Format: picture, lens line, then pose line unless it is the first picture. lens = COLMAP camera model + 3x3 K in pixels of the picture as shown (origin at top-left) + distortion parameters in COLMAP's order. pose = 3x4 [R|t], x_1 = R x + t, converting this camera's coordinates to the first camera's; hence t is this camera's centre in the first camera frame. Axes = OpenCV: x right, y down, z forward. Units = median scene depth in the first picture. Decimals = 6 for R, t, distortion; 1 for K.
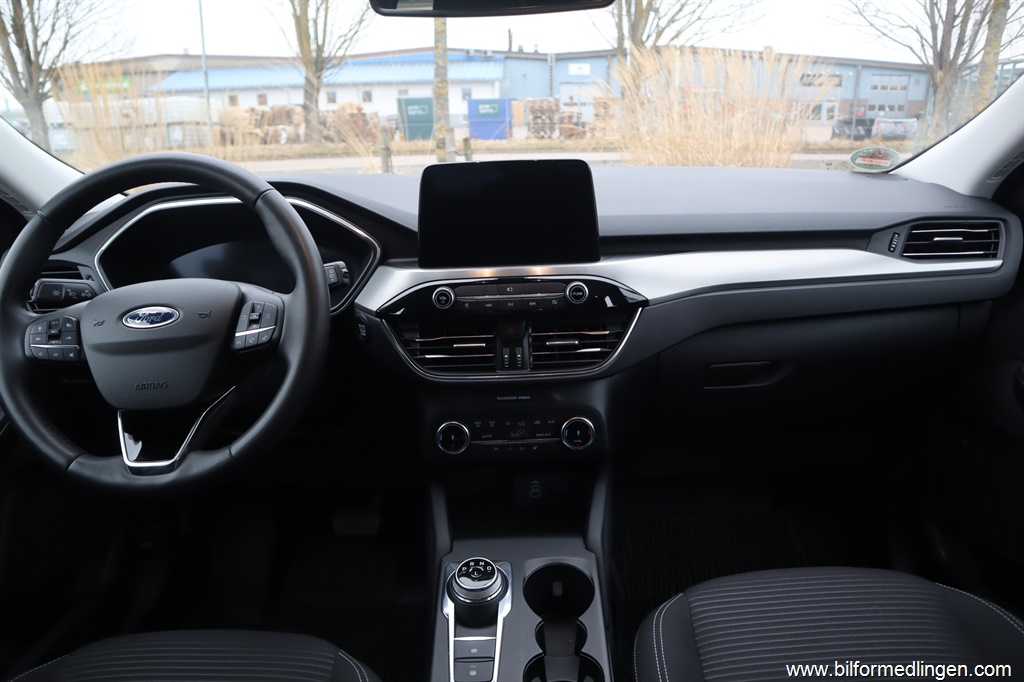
lens RADIAL K [[745.3, 0, 512.0], [0, 745.3, 341.0], [0, 0, 1]] dist [-0.142524, 0.099580]
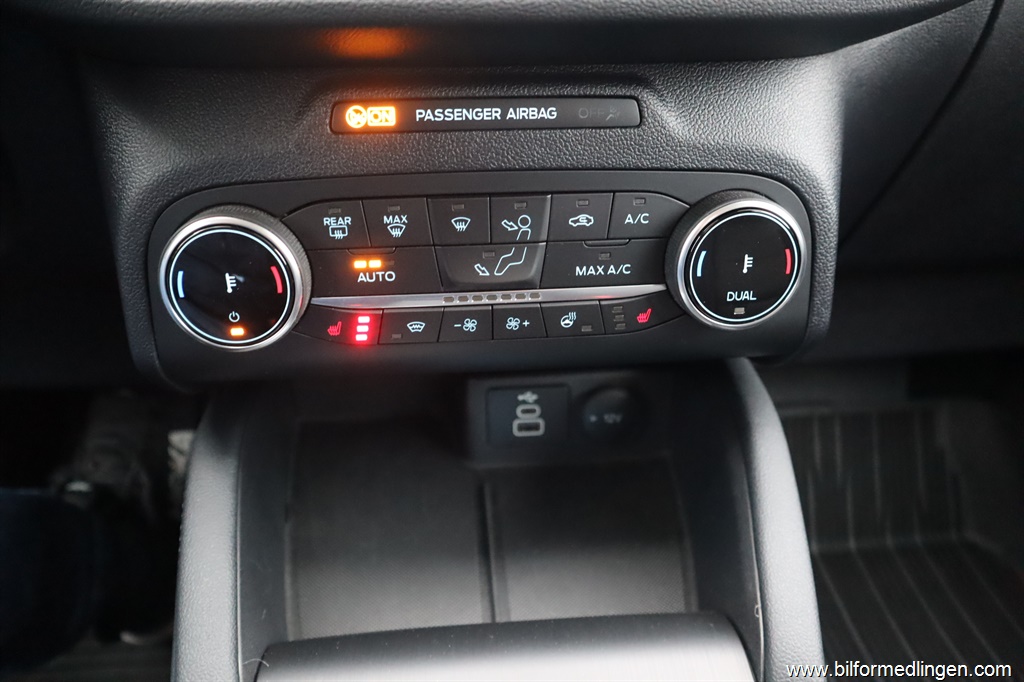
lens RADIAL K [[745.3, 0, 512.0], [0, 745.3, 341.0], [0, 0, 1]] dist [-0.142524, 0.099580]
pose [[0.995113, -0.012877, 0.097900, -0.013421], [-0.010557, 0.971904, 0.235141, 0.090832], [-0.098178, -0.235026, 0.967018, 0.755550]]
